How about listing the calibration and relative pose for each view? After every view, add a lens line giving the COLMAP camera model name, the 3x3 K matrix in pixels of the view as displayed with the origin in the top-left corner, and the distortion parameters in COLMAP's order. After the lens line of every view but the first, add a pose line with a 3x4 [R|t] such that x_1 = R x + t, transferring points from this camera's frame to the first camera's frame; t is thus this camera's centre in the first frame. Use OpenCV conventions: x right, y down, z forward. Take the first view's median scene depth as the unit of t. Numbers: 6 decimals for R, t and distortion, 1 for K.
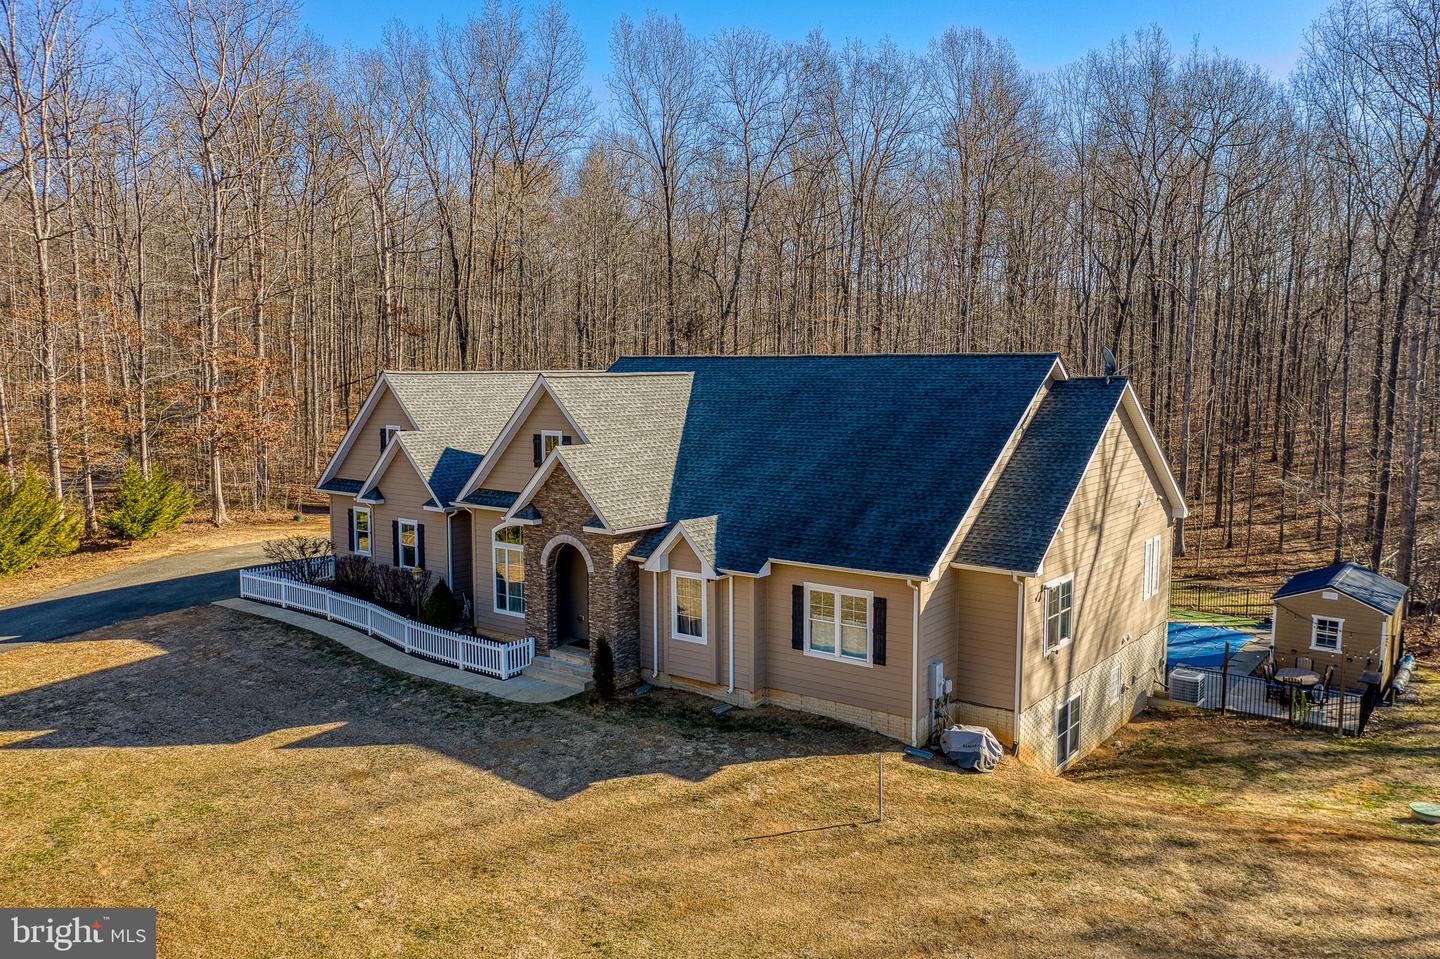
lens RADIAL K [[1110.4, 0, 722.0], [0, 1110.4, 480.9], [0, 0, 1]] dist [-0.008388, 0.015494]
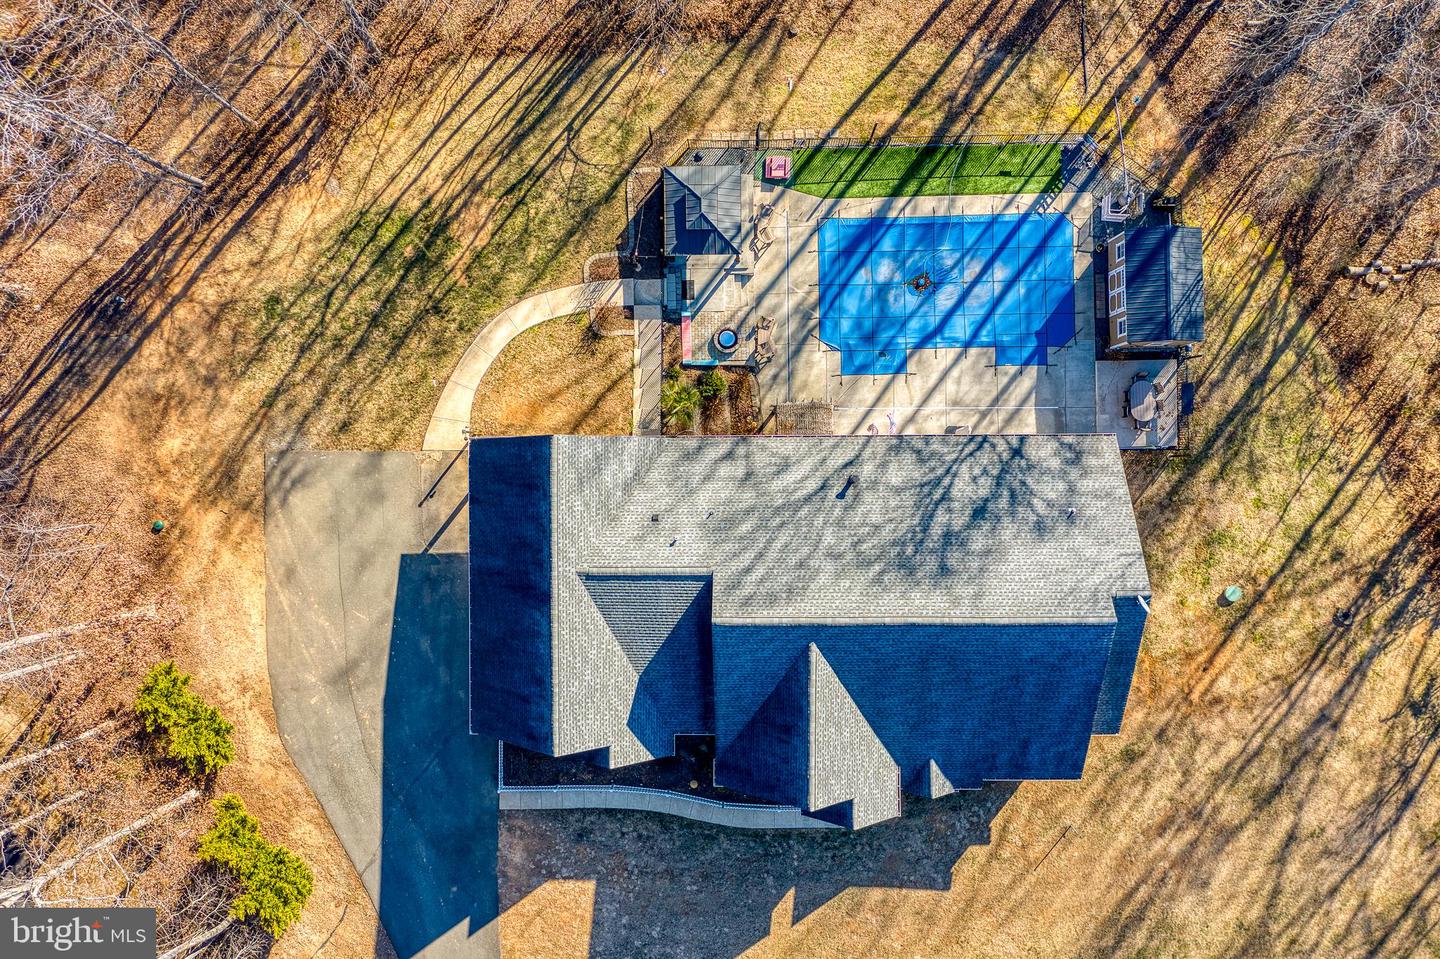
lens RADIAL K [[1110.4, 0, 720.6], [0, 1110.4, 477.7], [0, 0, 1]] dist [-0.008388, 0.015494]
pose [[0.791472, -0.611005, -0.015667, 0.031761], [0.089298, 0.090240, 0.991909, -1.756308], [-0.604647, -0.786467, 0.125984, 1.382293]]
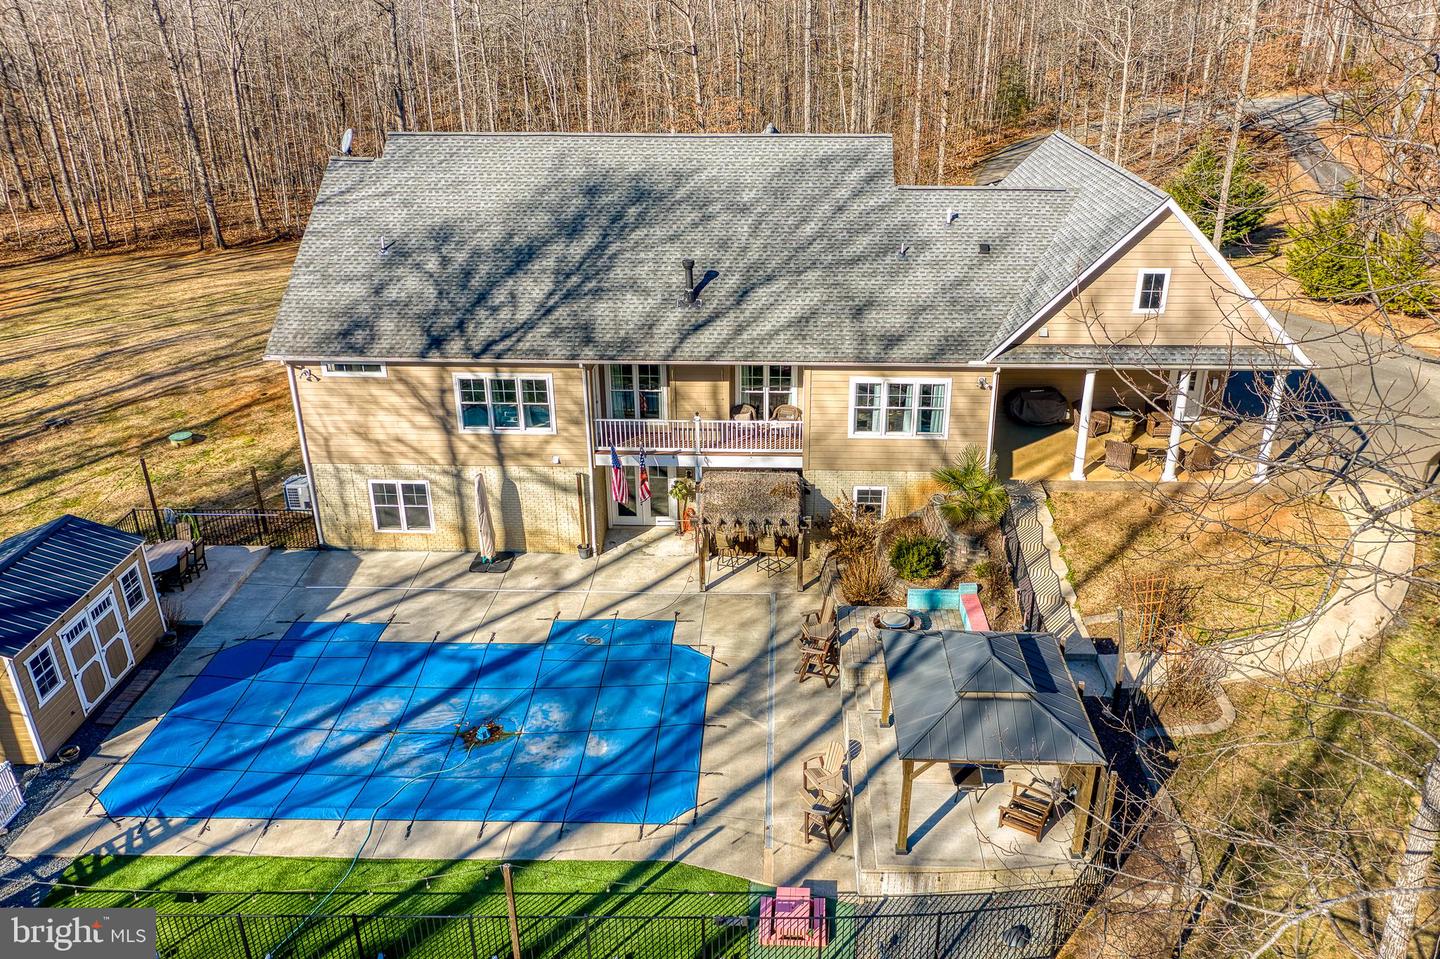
lens RADIAL K [[1110.4, 0, 728.7], [0, 1110.4, 485.3], [0, 0, 1]] dist [-0.008388, 0.015494]
pose [[-0.820059, 0.236827, -0.520976, 0.774831], [-0.065832, 0.865271, 0.496963, -0.416051], [0.568480, 0.441836, -0.693982, 2.360600]]
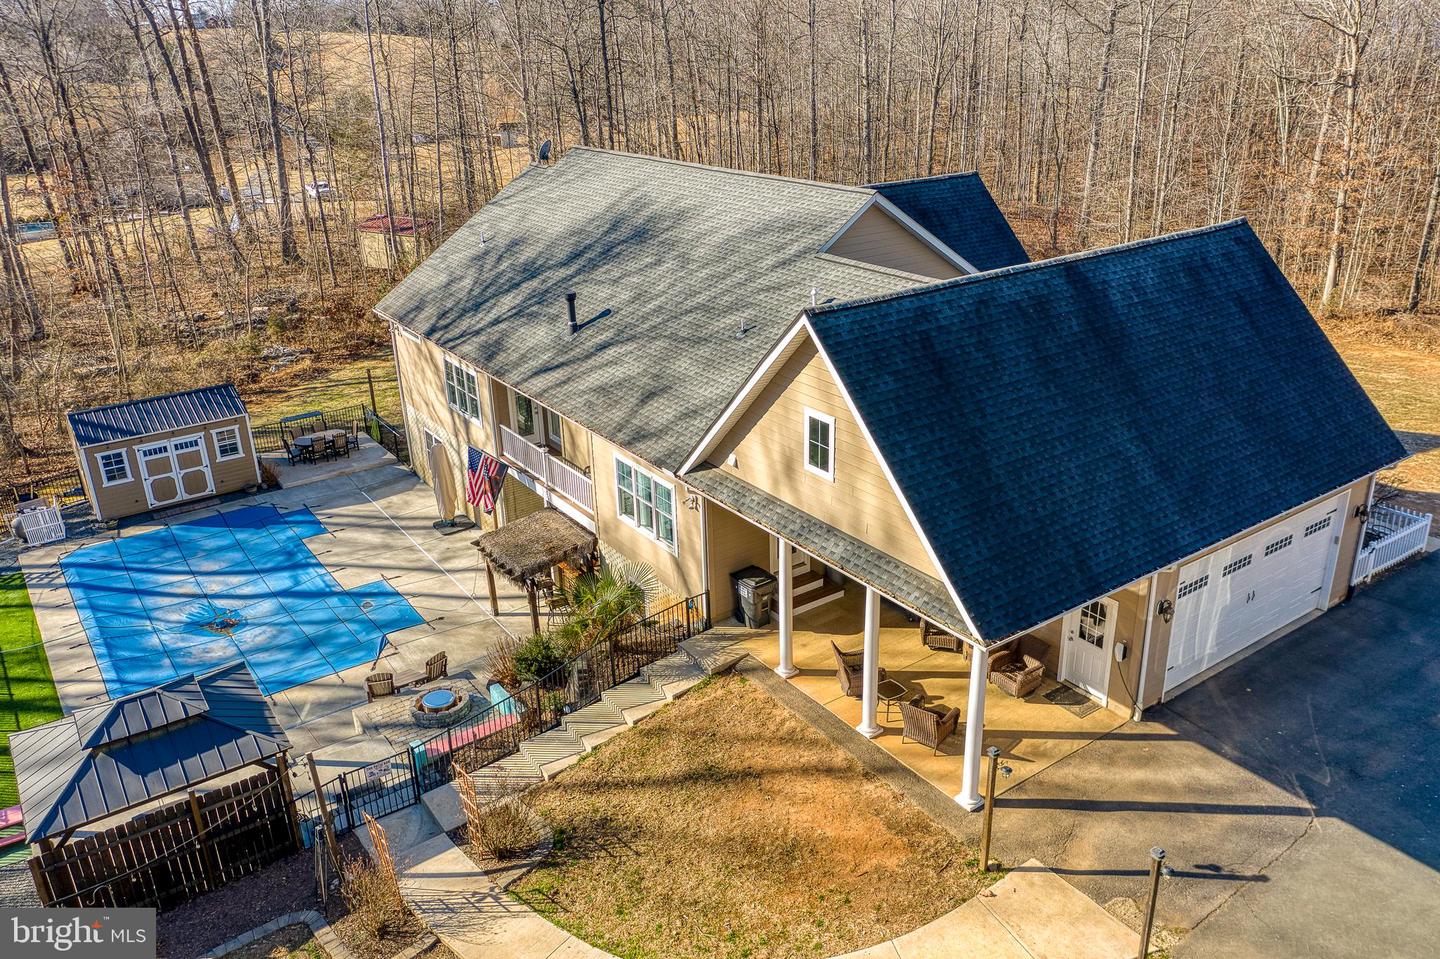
lens RADIAL K [[1110.4, 0, 716.2], [0, 1110.4, 473.3], [0, 0, 1]] dist [-0.008388, 0.015494]
pose [[-0.948697, -0.105808, 0.297956, -0.290681], [0.048621, 0.882319, 0.468135, -0.398571], [-0.312424, 0.458605, -0.831909, 2.396671]]
